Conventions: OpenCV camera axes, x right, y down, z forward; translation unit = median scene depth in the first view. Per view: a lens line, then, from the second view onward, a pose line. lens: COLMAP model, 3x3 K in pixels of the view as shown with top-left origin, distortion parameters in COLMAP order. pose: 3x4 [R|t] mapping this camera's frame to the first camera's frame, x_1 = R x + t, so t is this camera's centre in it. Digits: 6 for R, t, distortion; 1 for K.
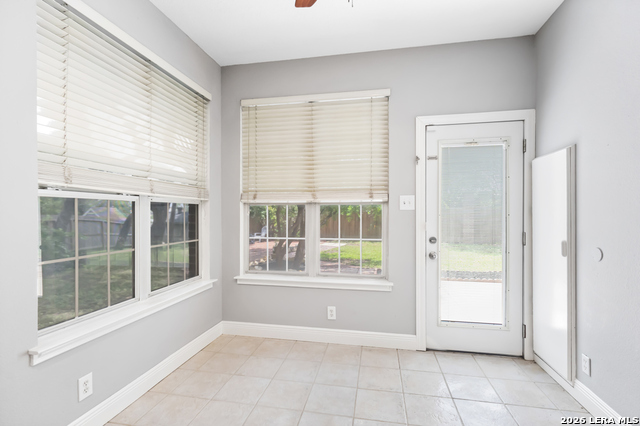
lens RADIAL K [[299.8, 0, 327.0], [0, 299.8, 217.2], [0, 0, 1]] dist [-0.004566, 0.001186]
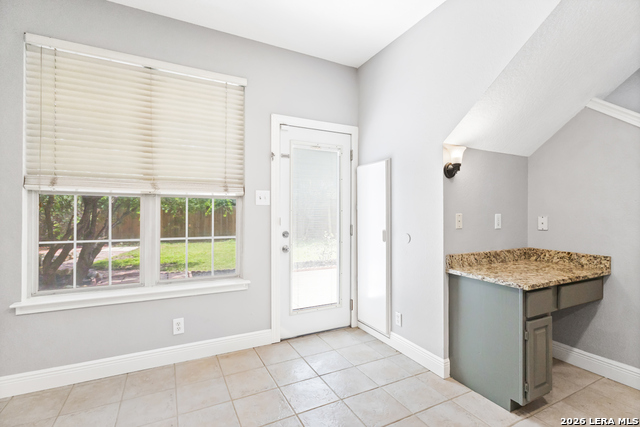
lens RADIAL K [[299.8, 0, 325.7], [0, 299.8, 214.1], [0, 0, 1]] dist [-0.004566, 0.001186]
pose [[0.784941, 0.000292, 0.619571, -0.186466], [0.003356, 0.999983, -0.004723, 0.010800], [-0.619562, 0.005787, 0.784927, 0.088771]]
